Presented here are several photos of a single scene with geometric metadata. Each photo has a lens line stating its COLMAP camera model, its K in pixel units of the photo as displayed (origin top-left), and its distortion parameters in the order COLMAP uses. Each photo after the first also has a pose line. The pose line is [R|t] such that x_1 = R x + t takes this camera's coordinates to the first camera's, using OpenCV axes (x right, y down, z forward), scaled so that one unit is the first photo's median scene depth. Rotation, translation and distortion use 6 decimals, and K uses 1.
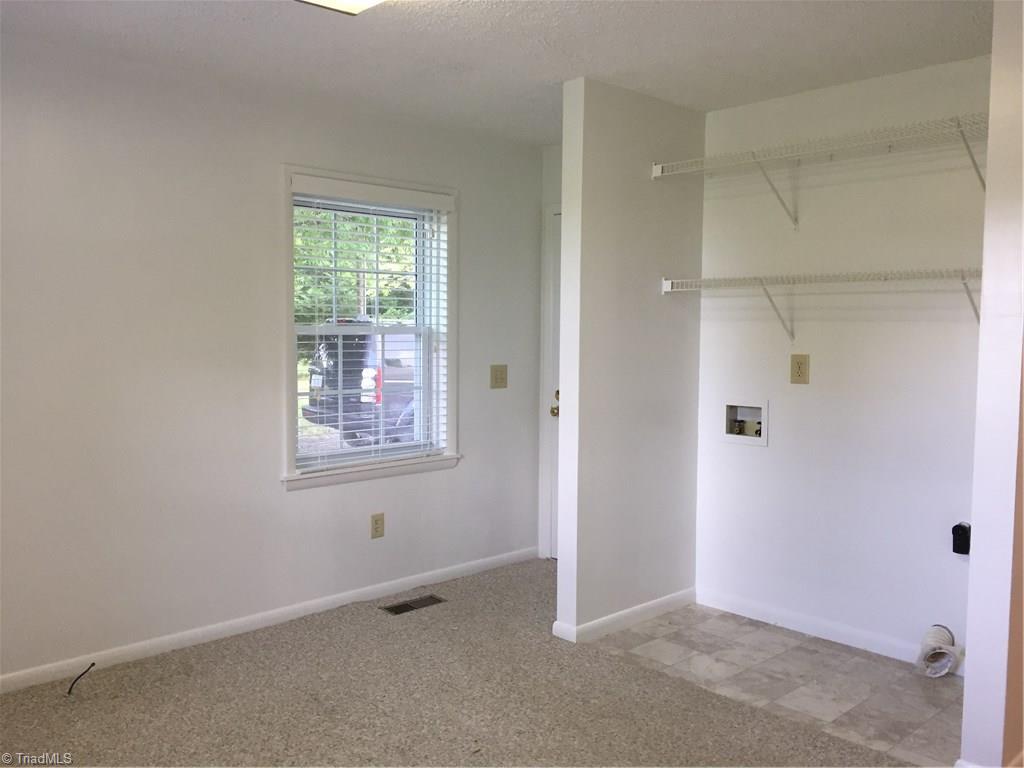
lens RADIAL K [[869.6, 0, 516.7], [0, 869.6, 384.2], [0, 0, 1]] dist [0.083167, -0.137752]
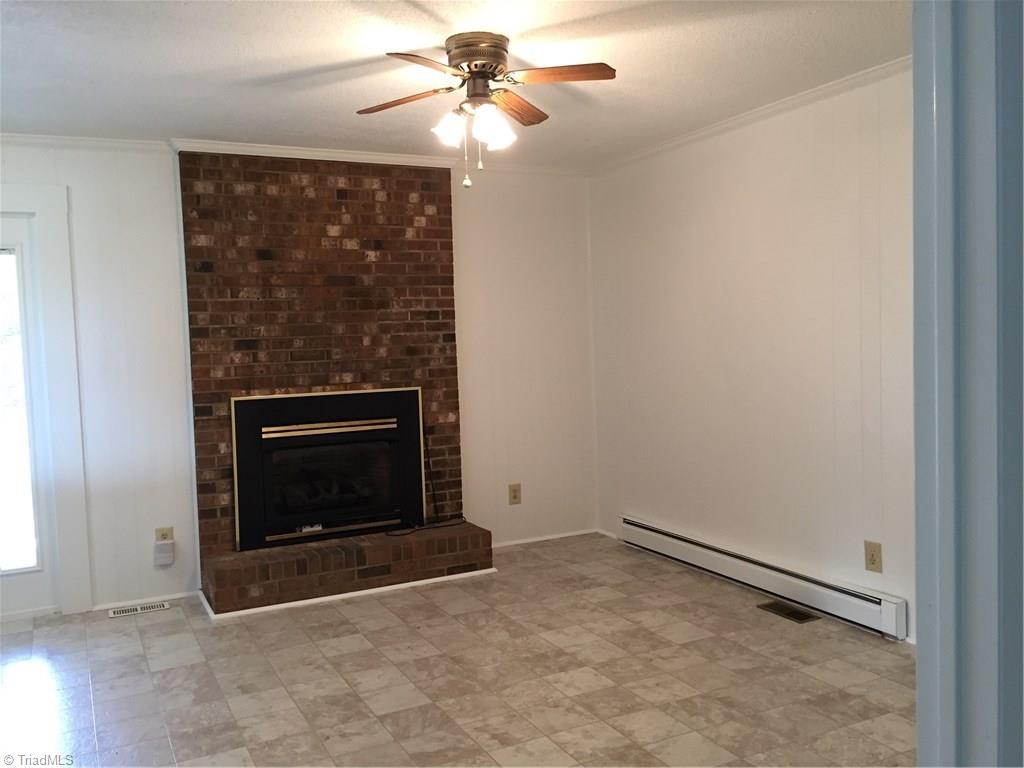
lens RADIAL K [[869.6, 0, 516.7], [0, 869.6, 384.2], [0, 0, 1]] dist [0.083167, -0.137752]
pose [[-0.957348, 0.008898, 0.288801, 0.052424], [0.045312, 0.991782, 0.119648, -0.128632], [-0.285363, 0.127631, -0.949883, 2.058778]]
